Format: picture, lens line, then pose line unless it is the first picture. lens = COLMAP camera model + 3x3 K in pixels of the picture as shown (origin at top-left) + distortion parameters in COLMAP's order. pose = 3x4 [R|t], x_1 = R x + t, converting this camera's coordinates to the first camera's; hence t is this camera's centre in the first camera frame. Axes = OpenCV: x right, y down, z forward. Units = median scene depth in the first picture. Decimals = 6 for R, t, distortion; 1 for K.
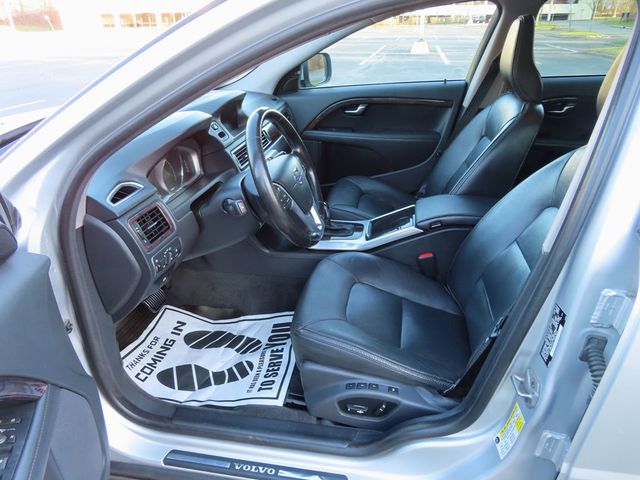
lens RADIAL K [[460.6, 0, 320.0], [0, 460.6, 240.0], [0, 0, 1]] dist [0.000531, -0.002261]
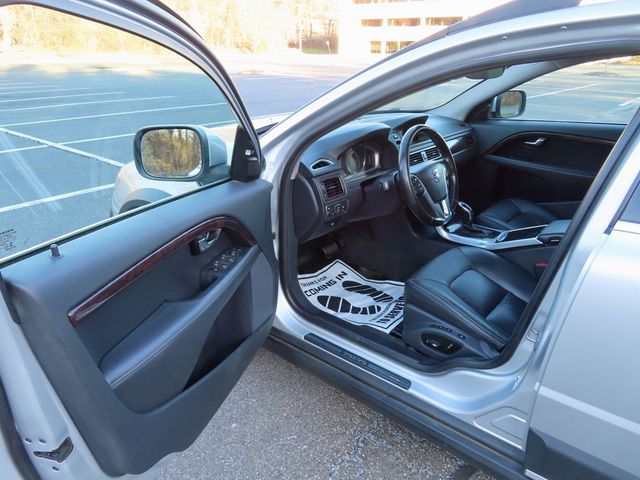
lens RADIAL K [[457.1, 0, 318.6], [0, 457.1, 242.5], [0, 0, 1]] dist [-0.006812, 0.001735]
pose [[0.872818, 0.219644, -0.435827, 0.251392], [-0.238679, 0.971032, 0.011375, 0.111981], [0.425700, 0.094094, 0.899959, -0.332260]]
